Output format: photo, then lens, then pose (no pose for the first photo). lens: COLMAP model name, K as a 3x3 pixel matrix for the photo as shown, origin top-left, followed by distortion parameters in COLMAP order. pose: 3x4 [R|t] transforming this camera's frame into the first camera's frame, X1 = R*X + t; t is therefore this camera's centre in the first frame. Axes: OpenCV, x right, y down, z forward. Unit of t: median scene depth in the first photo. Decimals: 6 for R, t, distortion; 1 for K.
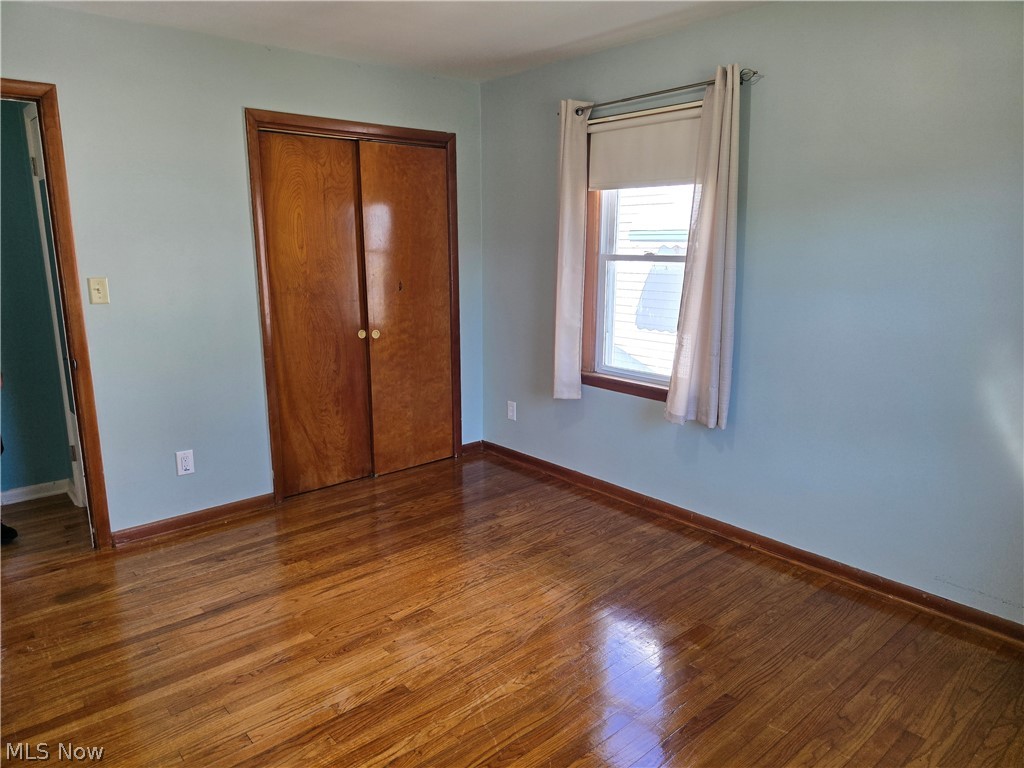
lens RADIAL K [[688.1, 0, 509.2], [0, 688.1, 383.0], [0, 0, 1]] dist [0.045927, -0.042724]
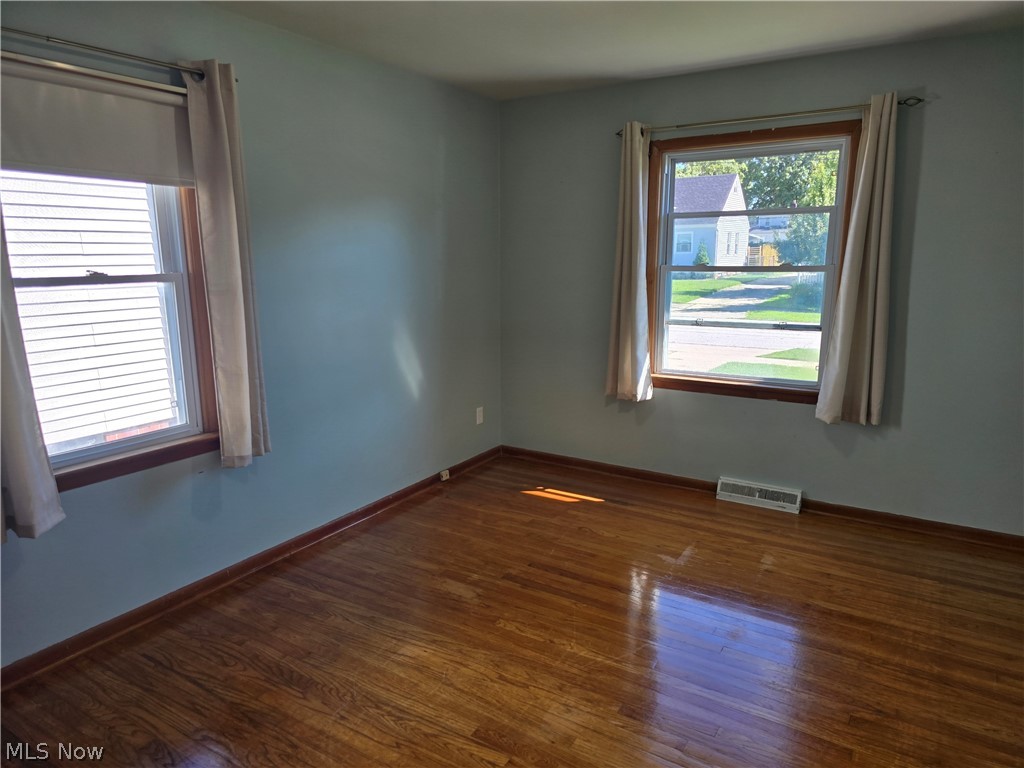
lens RADIAL K [[688.1, 0, 509.8], [0, 688.1, 382.1], [0, 0, 1]] dist [0.045927, -0.042724]
pose [[-0.287511, -0.180882, 0.940542, -0.642449], [0.207823, 0.946827, 0.245619, -0.181343], [-0.934958, 0.266085, -0.234631, 0.859484]]
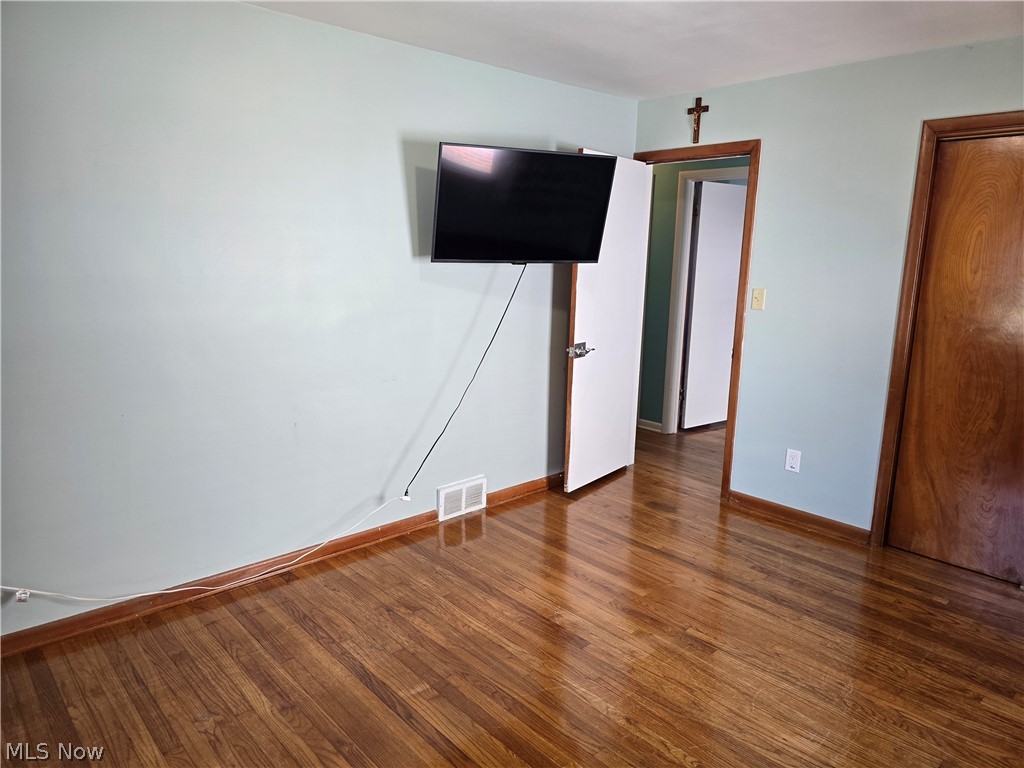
lens RADIAL K [[688.1, 0, 506.8], [0, 688.1, 386.2], [0, 0, 1]] dist [0.045927, -0.042724]
pose [[0.011991, 0.192982, -0.981129, 0.608741], [-0.226833, 0.956144, 0.185296, -0.103479], [0.973860, 0.220331, 0.055240, 0.491163]]
